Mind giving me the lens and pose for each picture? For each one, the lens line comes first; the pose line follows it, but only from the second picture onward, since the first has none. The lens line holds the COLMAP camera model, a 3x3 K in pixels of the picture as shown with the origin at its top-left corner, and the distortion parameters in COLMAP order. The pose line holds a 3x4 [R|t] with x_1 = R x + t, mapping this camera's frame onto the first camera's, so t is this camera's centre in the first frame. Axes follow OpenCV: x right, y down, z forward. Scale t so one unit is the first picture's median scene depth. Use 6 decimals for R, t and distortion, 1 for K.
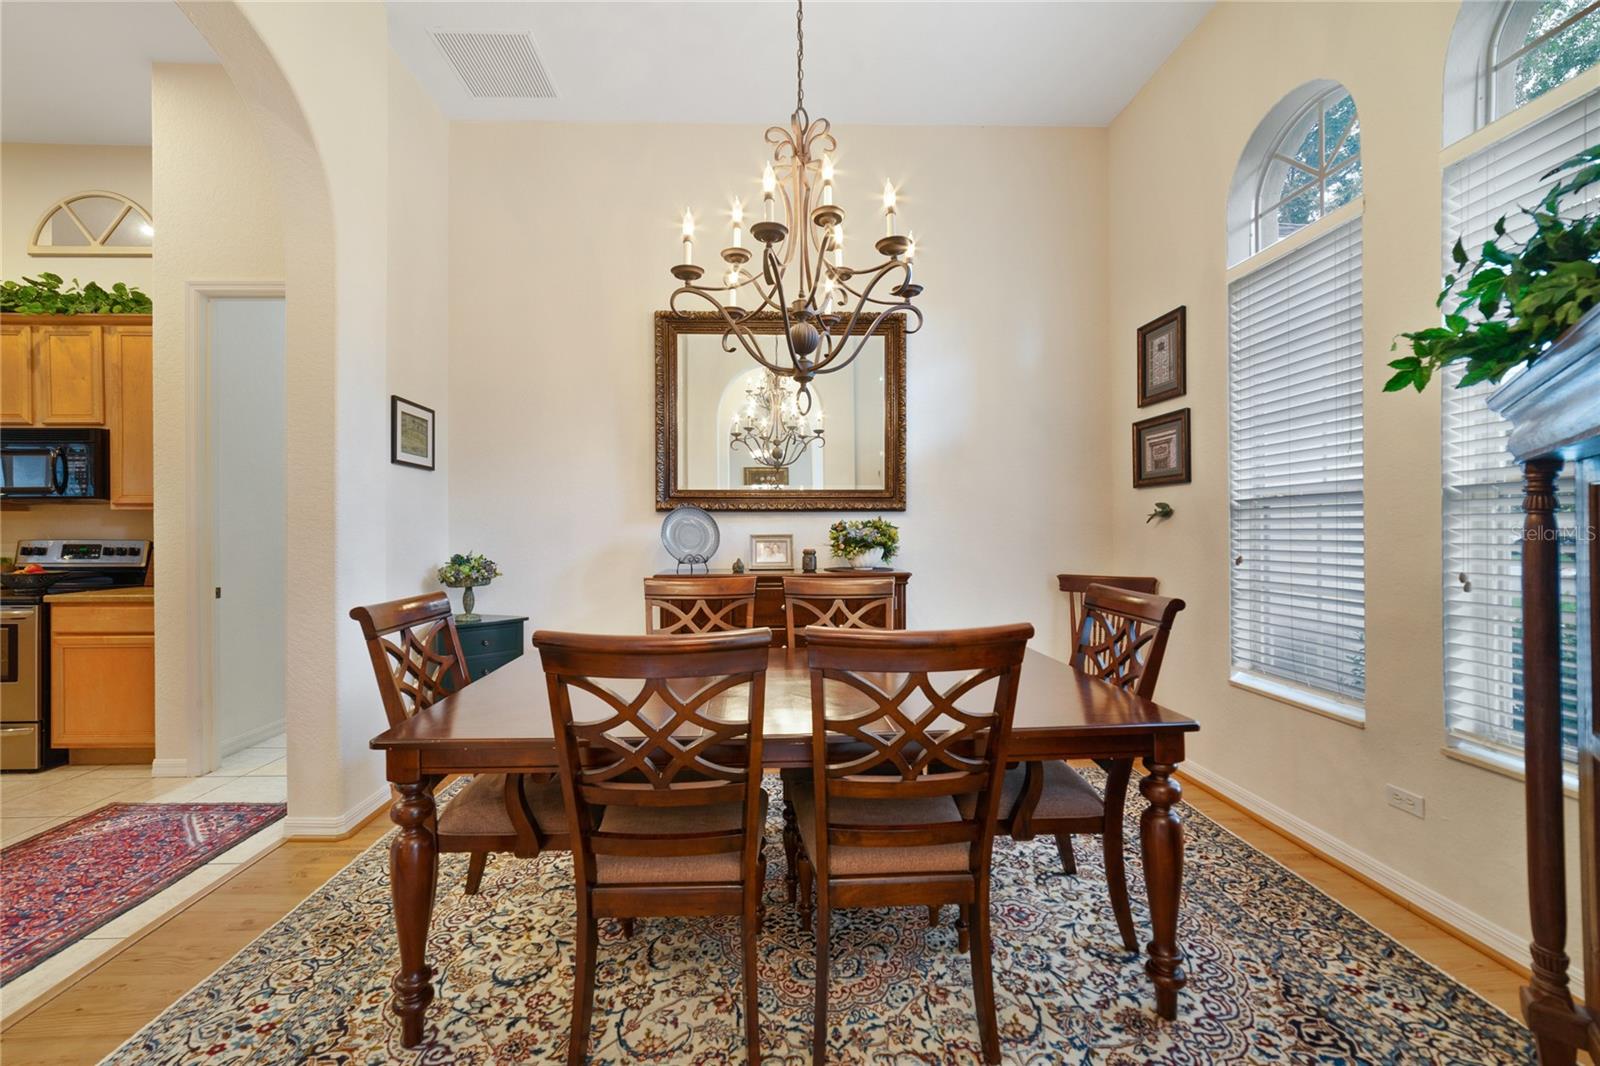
lens RADIAL K [[622.0, 0, 784.7], [0, 622.0, 523.9], [0, 0, 1]] dist [-0.008717, 0.000160]
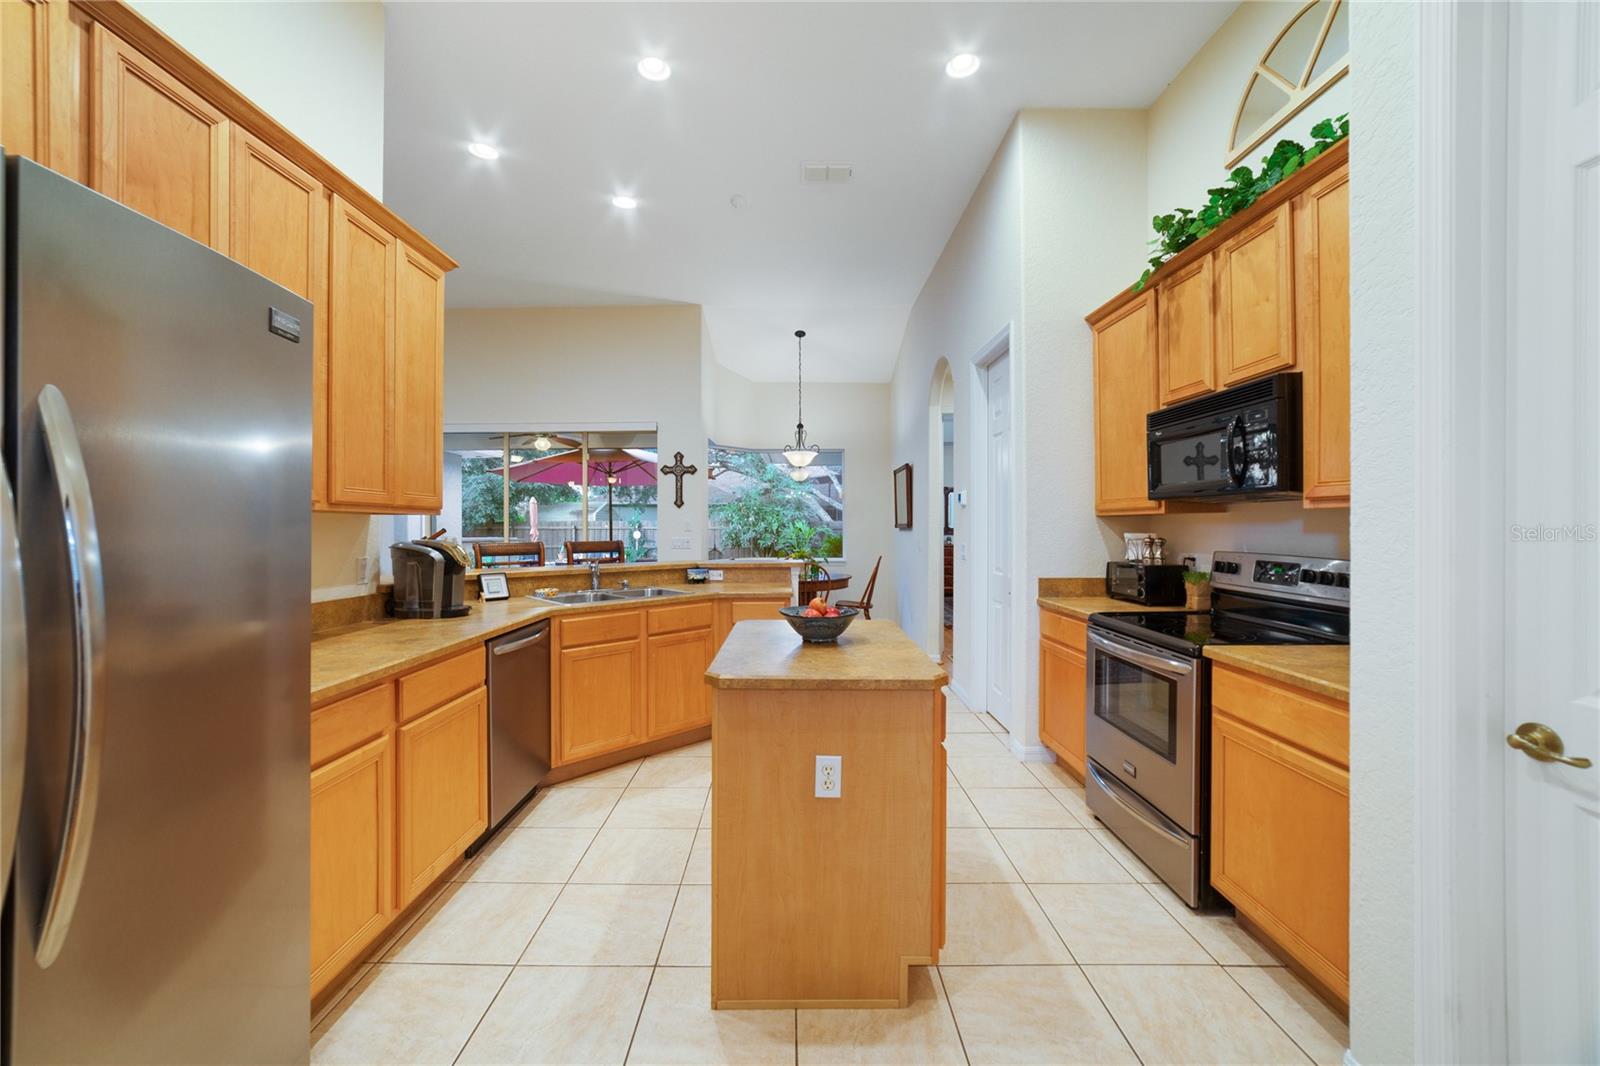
lens RADIAL K [[618.9, 0, 793.0], [0, 618.9, 526.7], [0, 0, 1]] dist [0.000060, 0.000210]
pose [[-0.044801, 0.006635, -0.998974, -0.489042], [0.004673, 0.999968, 0.006433, -0.012033], [0.998985, -0.004380, -0.044830, 0.545077]]
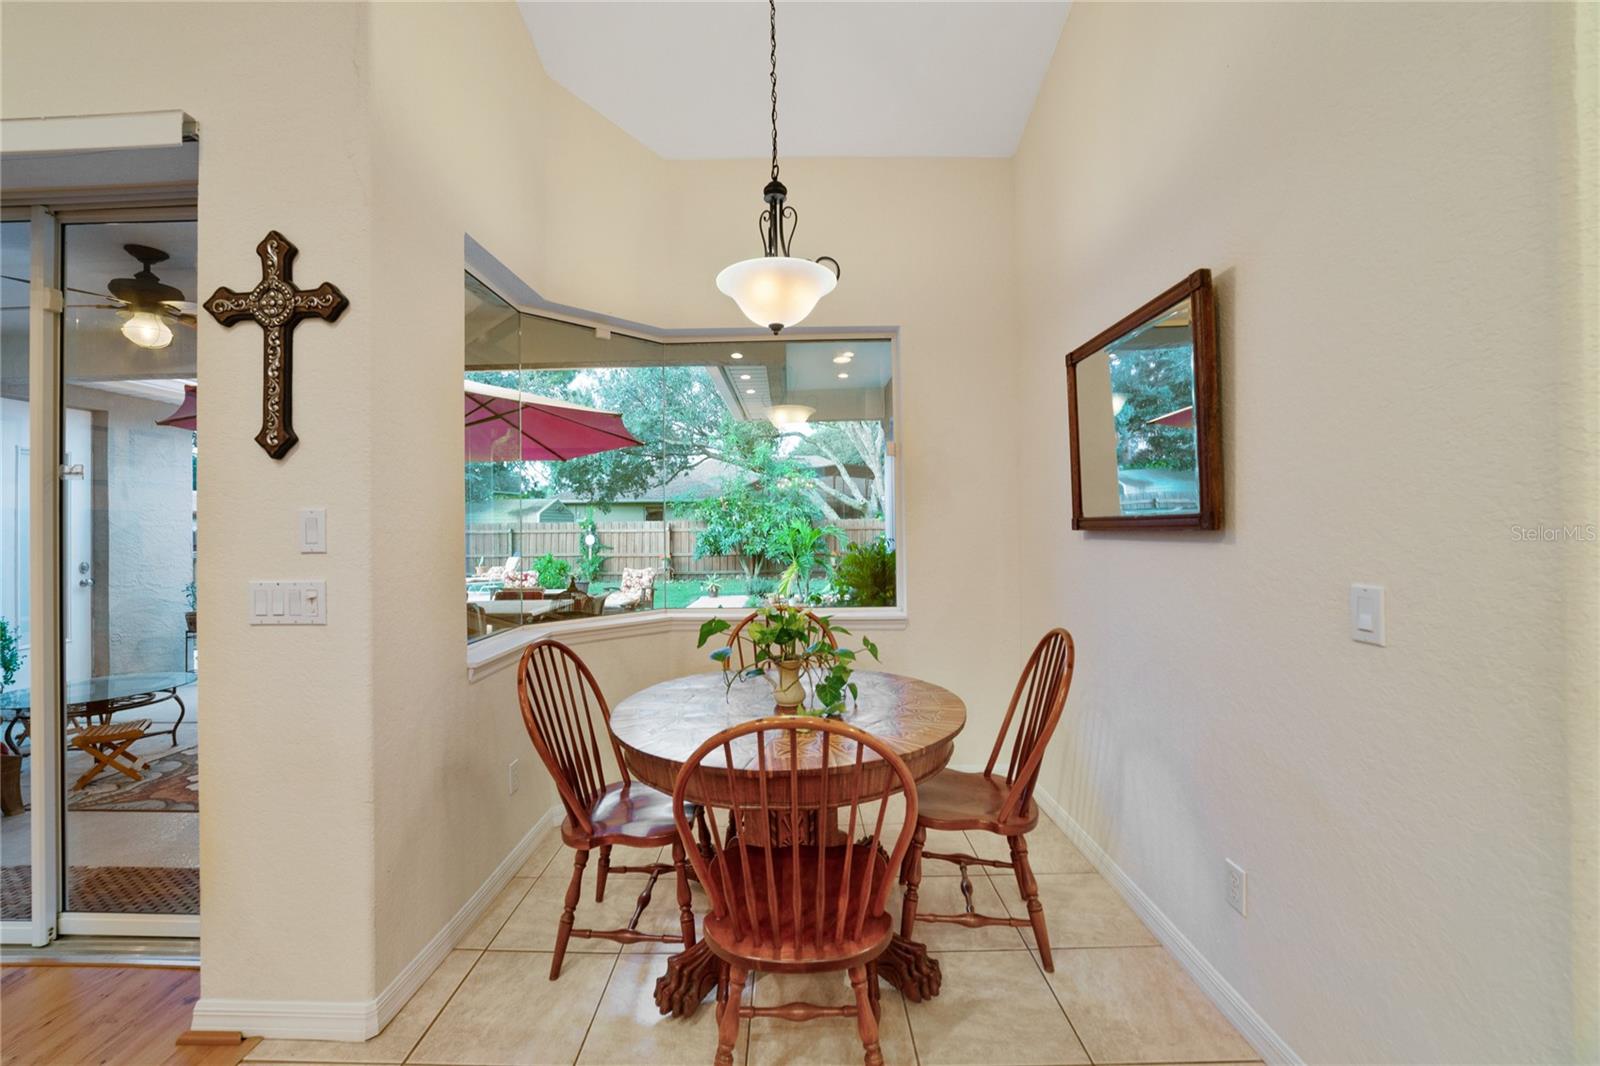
lens RADIAL K [[636.2, 0, 796.8], [0, 636.2, 512.3], [0, 0, 1]] dist [-0.009262, 0.000236]
pose [[-0.040428, -0.015375, -0.999064, -1.840820], [0.016799, 0.999730, -0.016065, -0.005583], [0.999041, -0.017433, -0.040159, 0.520770]]
